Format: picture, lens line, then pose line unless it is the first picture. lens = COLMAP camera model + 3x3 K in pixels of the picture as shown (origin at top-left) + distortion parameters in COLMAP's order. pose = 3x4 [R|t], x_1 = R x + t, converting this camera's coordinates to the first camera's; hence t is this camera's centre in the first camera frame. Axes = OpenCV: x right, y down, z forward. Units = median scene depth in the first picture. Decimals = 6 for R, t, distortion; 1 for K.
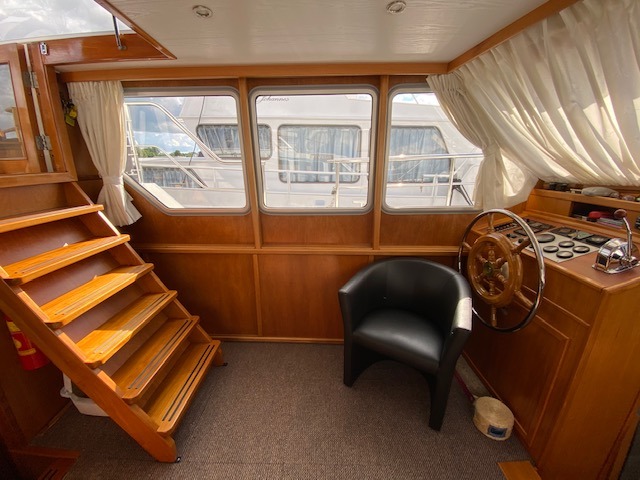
lens RADIAL K [[261.5, 0, 318.6], [0, 261.5, 242.5], [0, 0, 1]] dist [-0.005768, -0.003240]
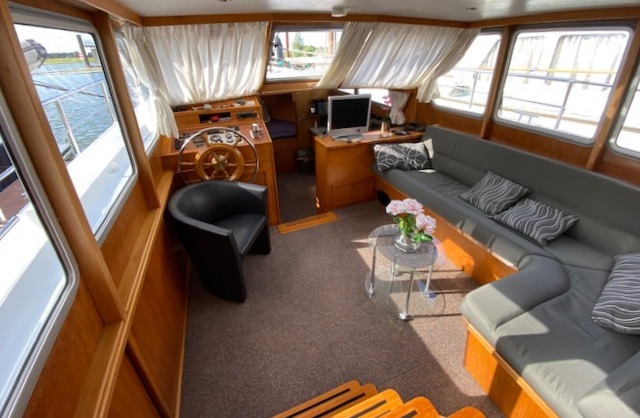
lens RADIAL K [[271.1, 0, 312.5], [0, 271.1, 175.5], [0, 0, 1]] dist [0.021667, -0.000015]
pose [[-0.372090, -0.381756, 0.846056, -0.909455], [0.283520, 0.821197, 0.495229, -0.473836], [-0.883836, 0.424143, -0.197323, 0.807878]]
